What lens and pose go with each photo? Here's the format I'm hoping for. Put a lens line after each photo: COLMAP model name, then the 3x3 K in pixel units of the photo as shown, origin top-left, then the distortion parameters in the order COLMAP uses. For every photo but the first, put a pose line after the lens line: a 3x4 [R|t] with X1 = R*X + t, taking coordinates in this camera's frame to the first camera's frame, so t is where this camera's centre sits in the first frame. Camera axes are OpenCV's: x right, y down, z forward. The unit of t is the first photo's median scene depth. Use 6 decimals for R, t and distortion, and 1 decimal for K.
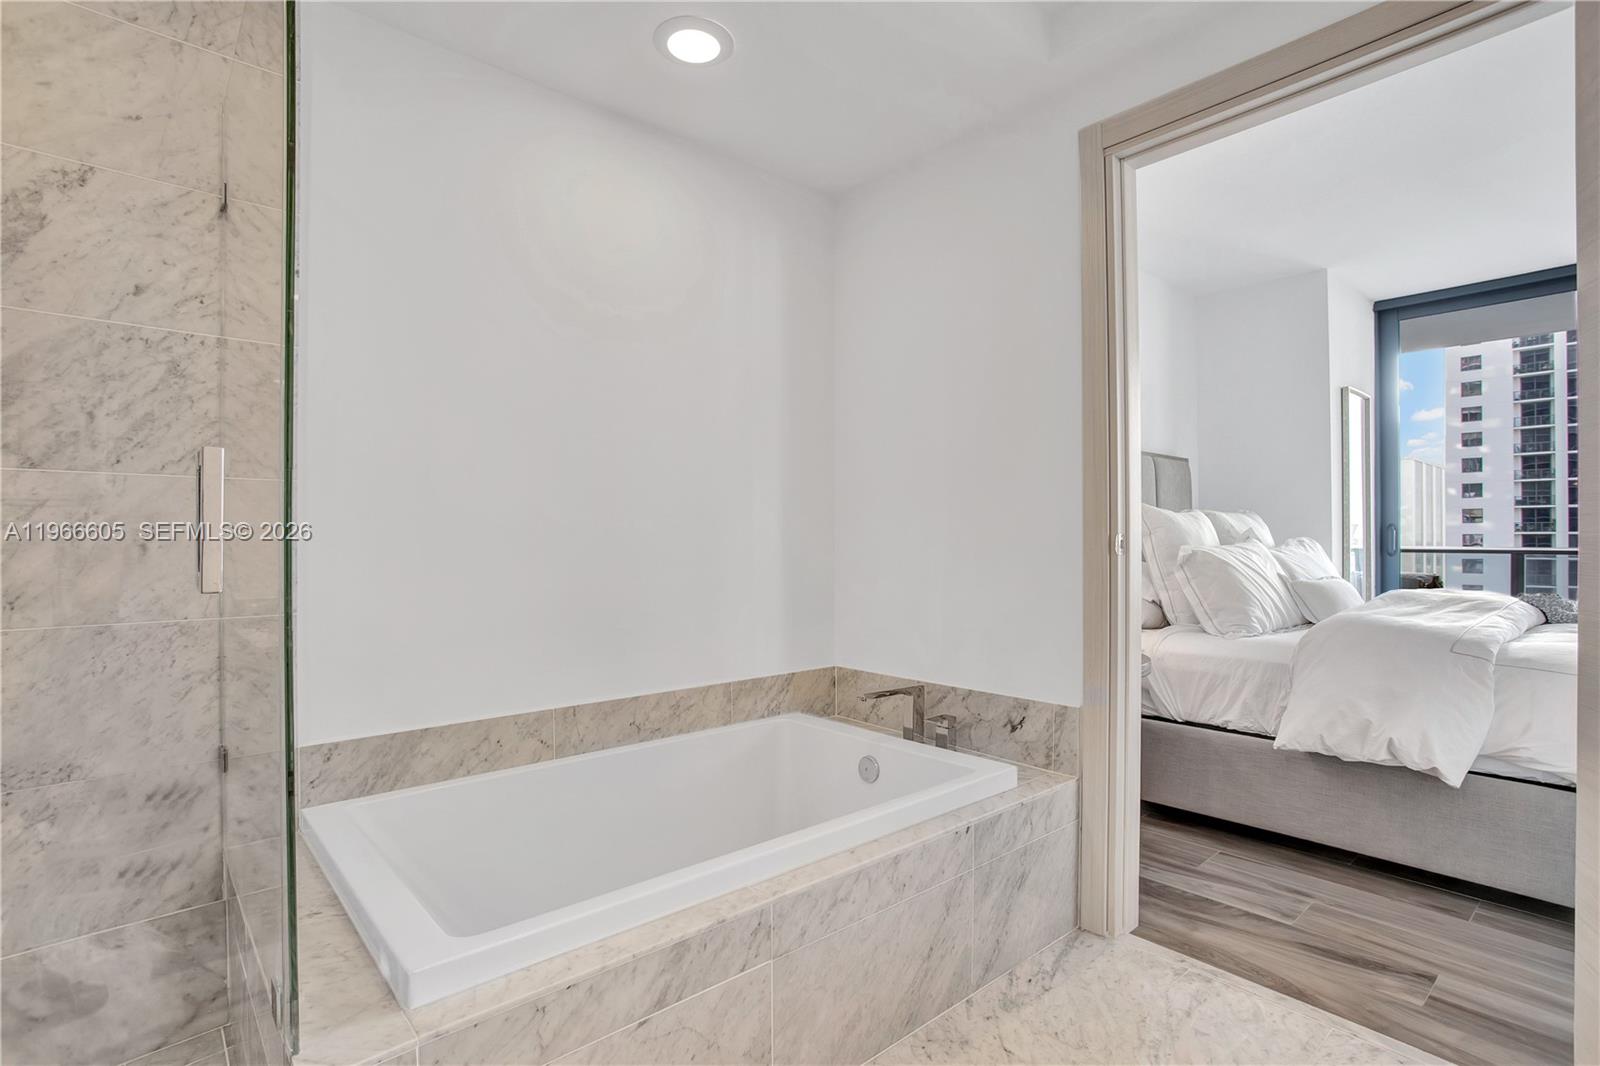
lens RADIAL K [[766.9, 0, 800.0], [0, 766.9, 533.0], [0, 0, 1]] dist [-0.062763, 0.041538]
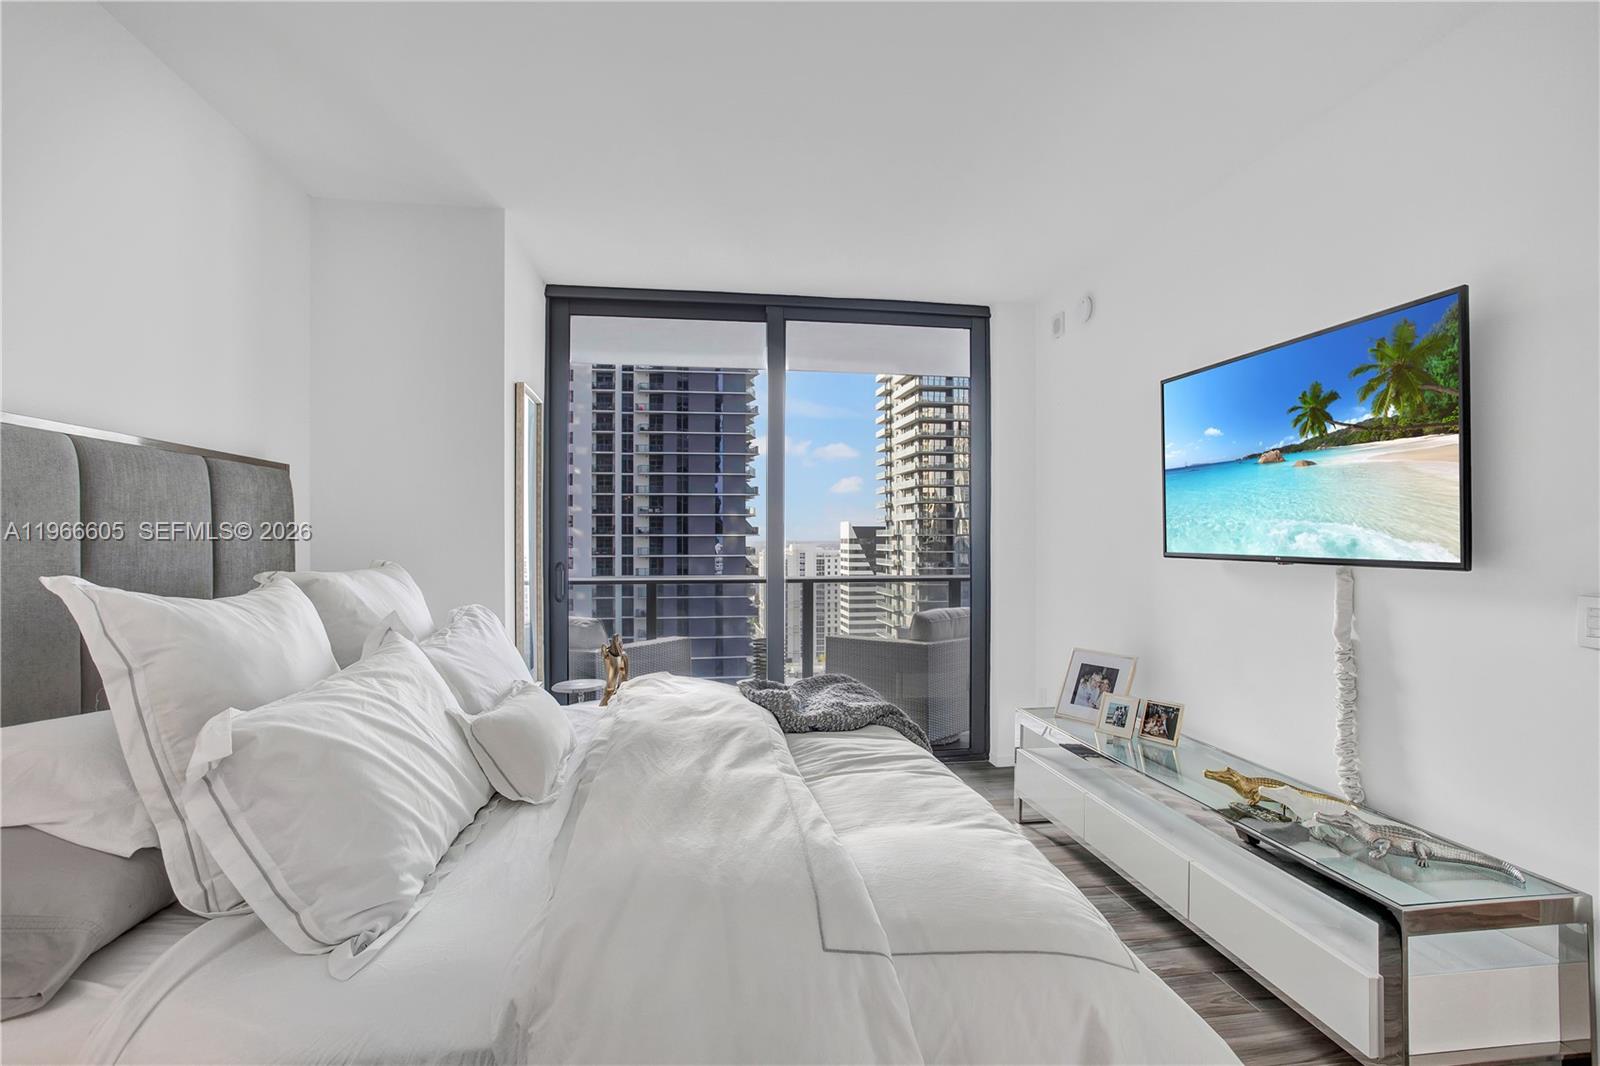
lens RADIAL K [[766.9, 0, 800.0], [0, 766.9, 533.0], [0, 0, 1]] dist [-0.062763, 0.041538]
pose [[0.508916, -0.000249, 0.860816, 0.237034], [-0.001495, 0.999998, 0.001173, -0.051556], [-0.860815, -0.001884, 0.508915, 0.401244]]
